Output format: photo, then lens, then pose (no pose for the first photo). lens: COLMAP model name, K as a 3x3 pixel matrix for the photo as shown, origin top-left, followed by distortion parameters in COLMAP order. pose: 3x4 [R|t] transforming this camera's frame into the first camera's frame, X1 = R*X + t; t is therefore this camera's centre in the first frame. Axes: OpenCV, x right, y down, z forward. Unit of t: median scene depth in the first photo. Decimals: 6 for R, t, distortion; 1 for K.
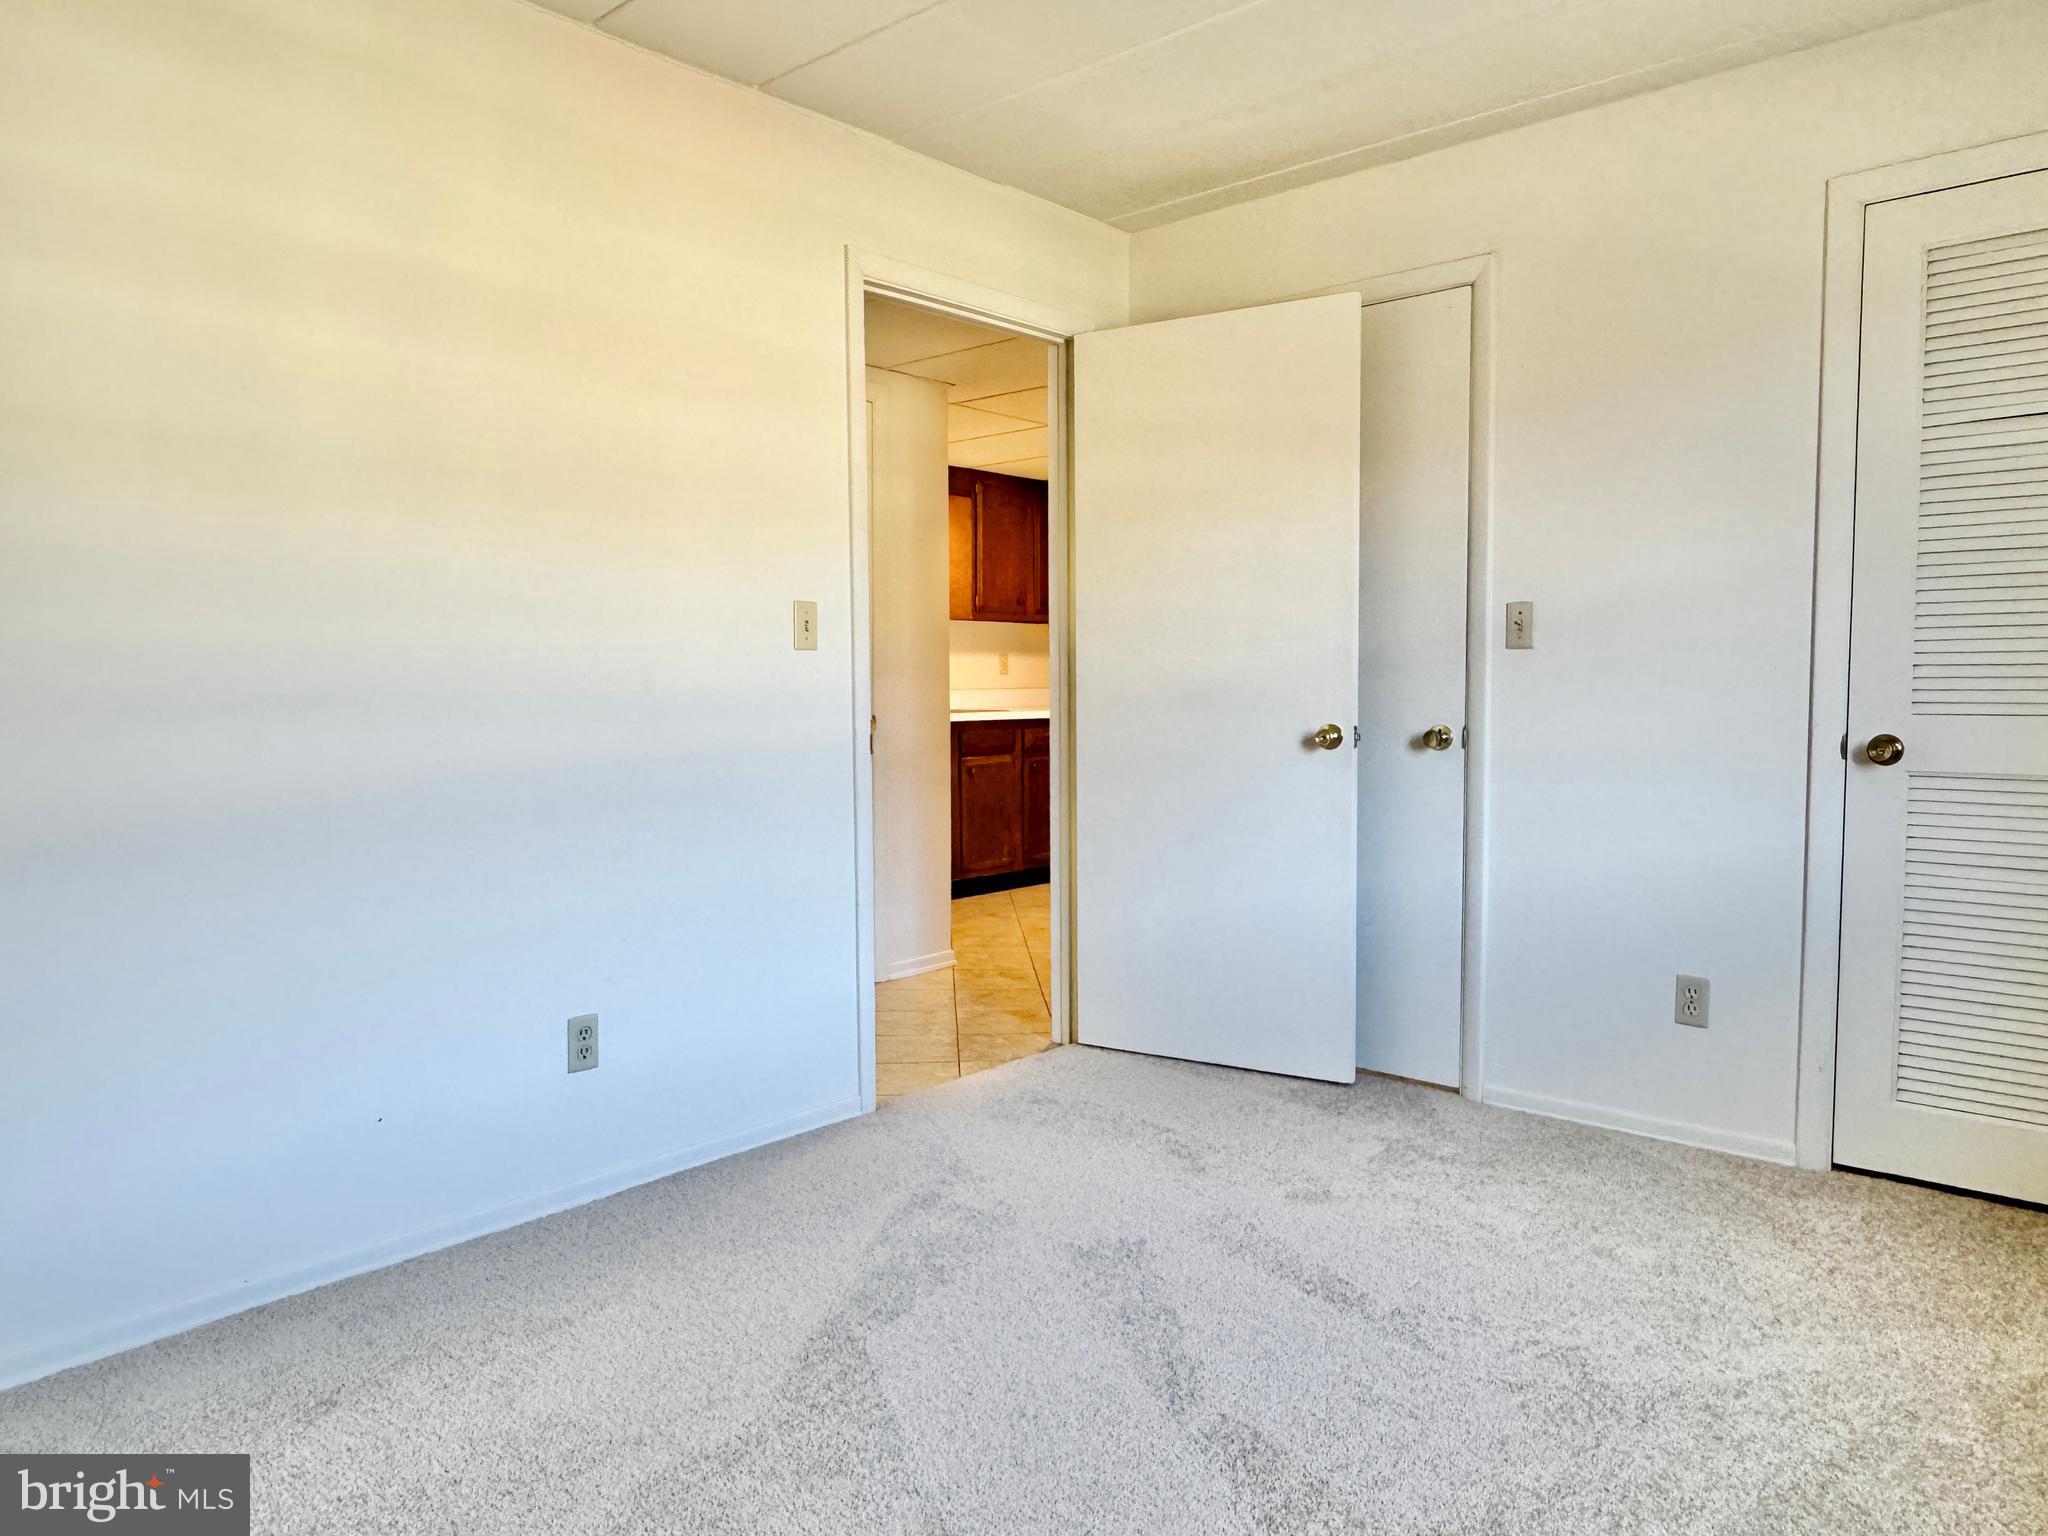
lens RADIAL K [[1378.0, 0, 1024.0], [0, 1378.0, 768.0], [0, 0, 1]] dist [0.000001, -0.000015]
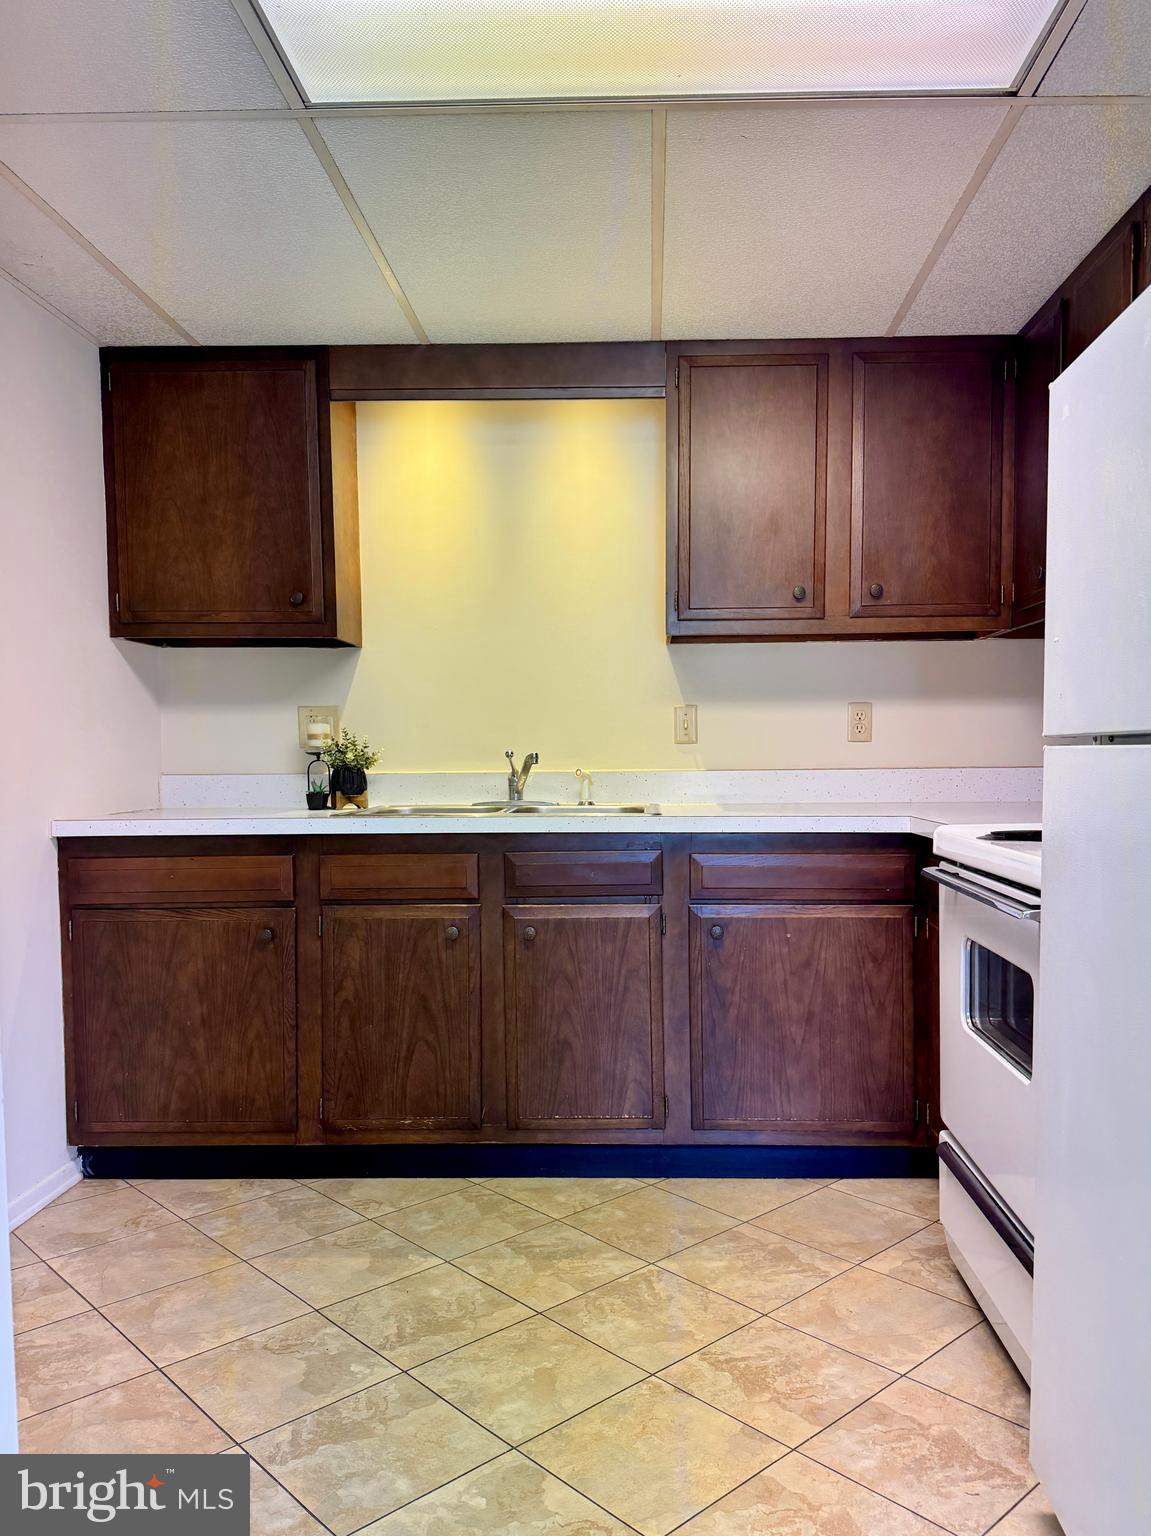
lens RADIAL K [[1147.6, 0, 612.5], [0, 1147.6, 807.4], [0, 0, 1]] dist [0.154164, -0.283688]
pose [[0.645286, 0.037506, -0.763020, 0.287267], [-0.048249, 0.998801, 0.008291, -0.046025], [0.762416, 0.031465, 0.646322, 0.708163]]
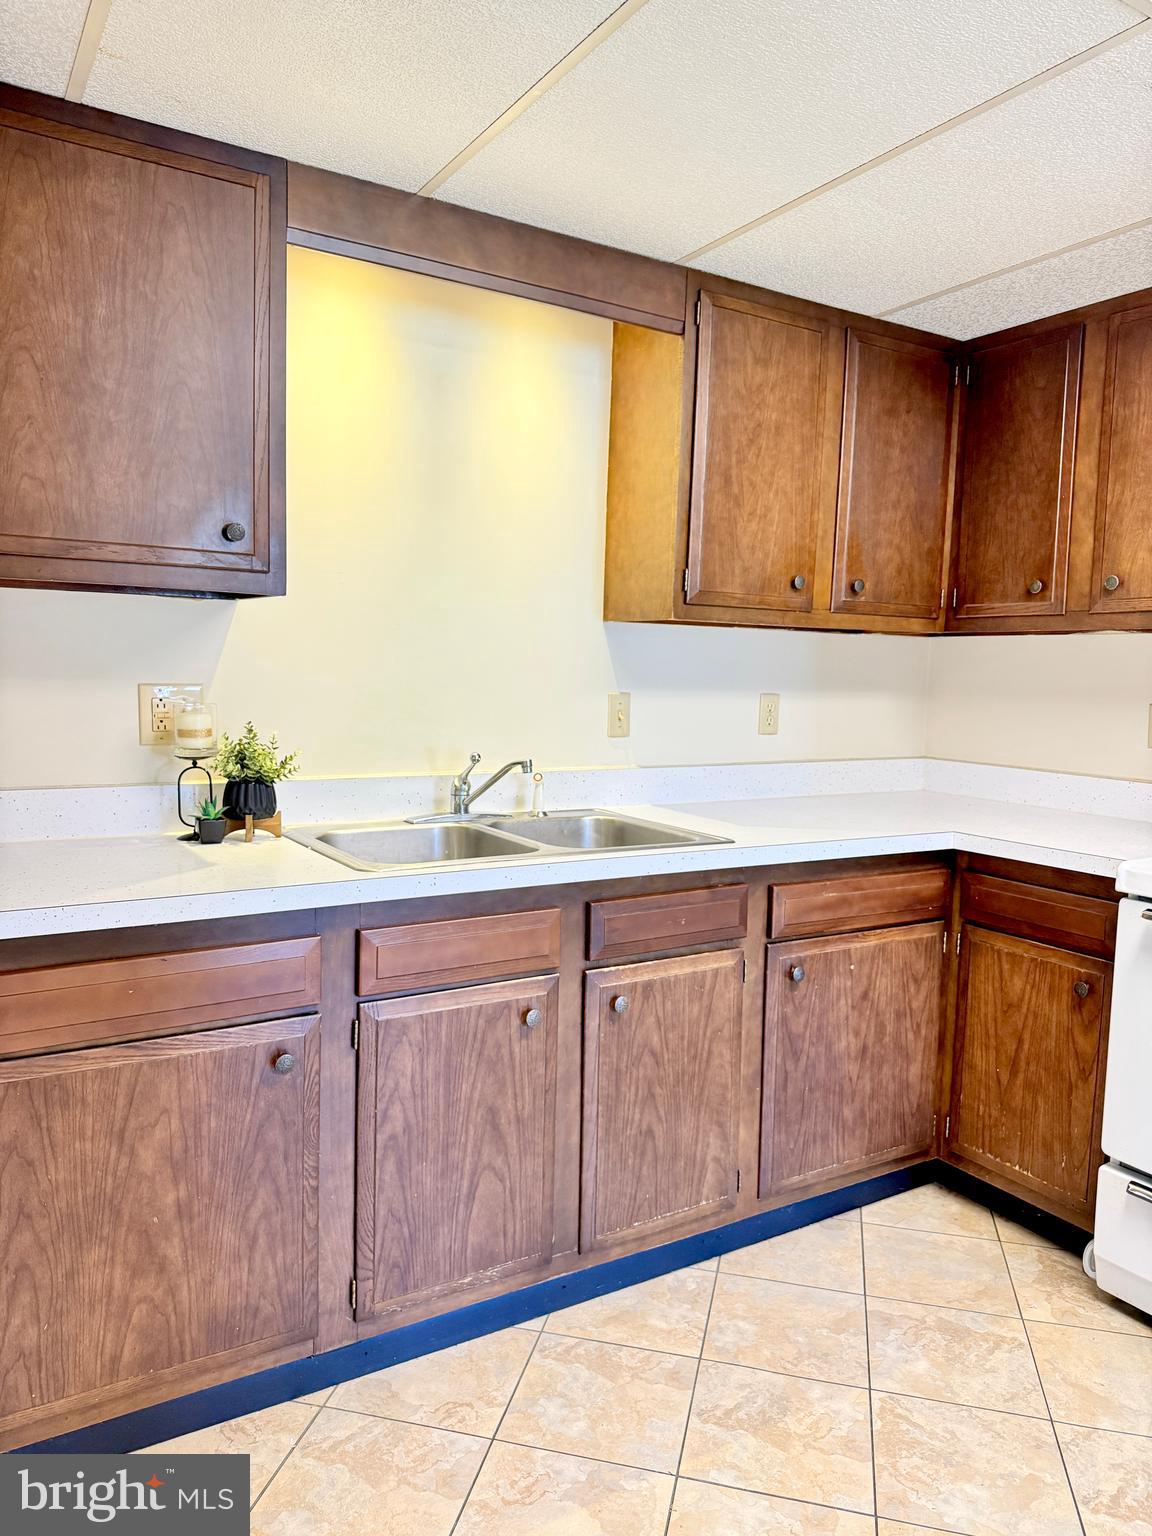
lens RADIAL K [[1084.8, 0, 576.0], [0, 1084.8, 768.0], [0, 0, 1]] dist [0.070701, -0.107089]
pose [[0.958023, 0.057205, -0.280927, 0.032886], [-0.050972, 0.998266, 0.029451, -0.069821], [0.282125, -0.013896, 0.959277, 0.660184]]
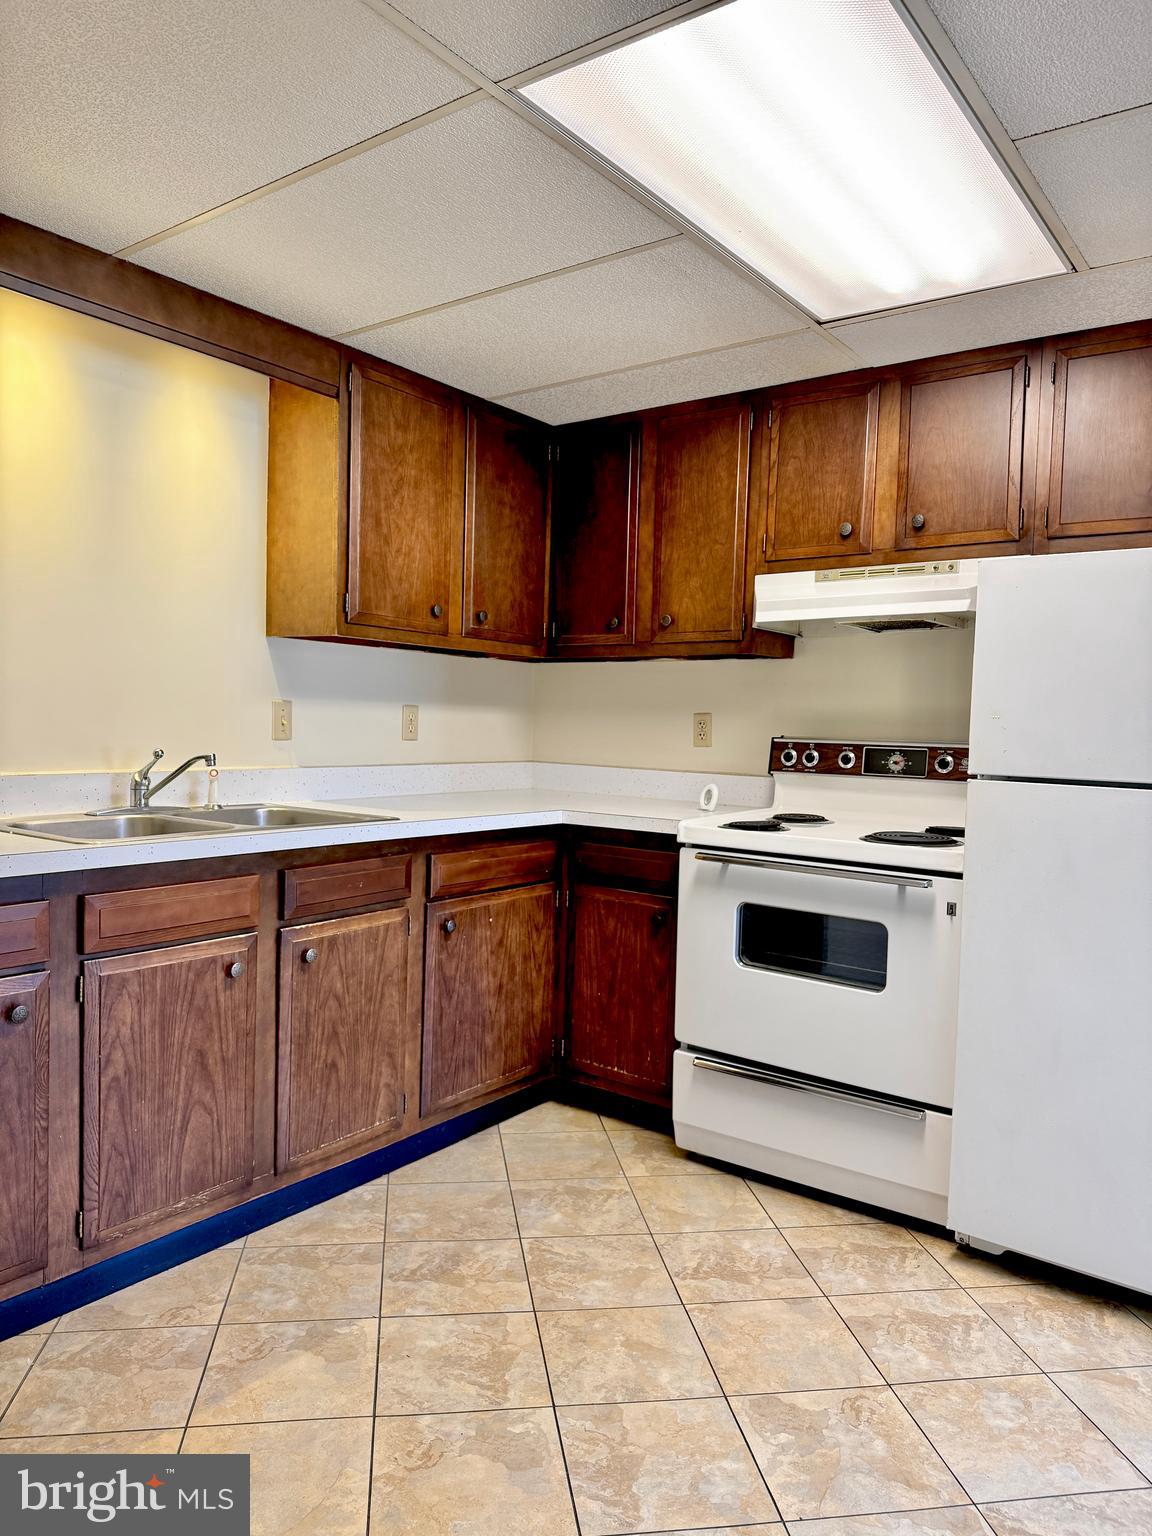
lens RADIAL K [[1065.6, 0, 576.0], [0, 1065.6, 768.0], [0, 0, 1]] dist [0.131707, -0.246950]
pose [[0.995553, 0.030177, 0.089241, 0.017337], [-0.028245, 0.999340, -0.022837, -0.052216], [-0.089871, 0.020215, 0.995748, 0.593407]]
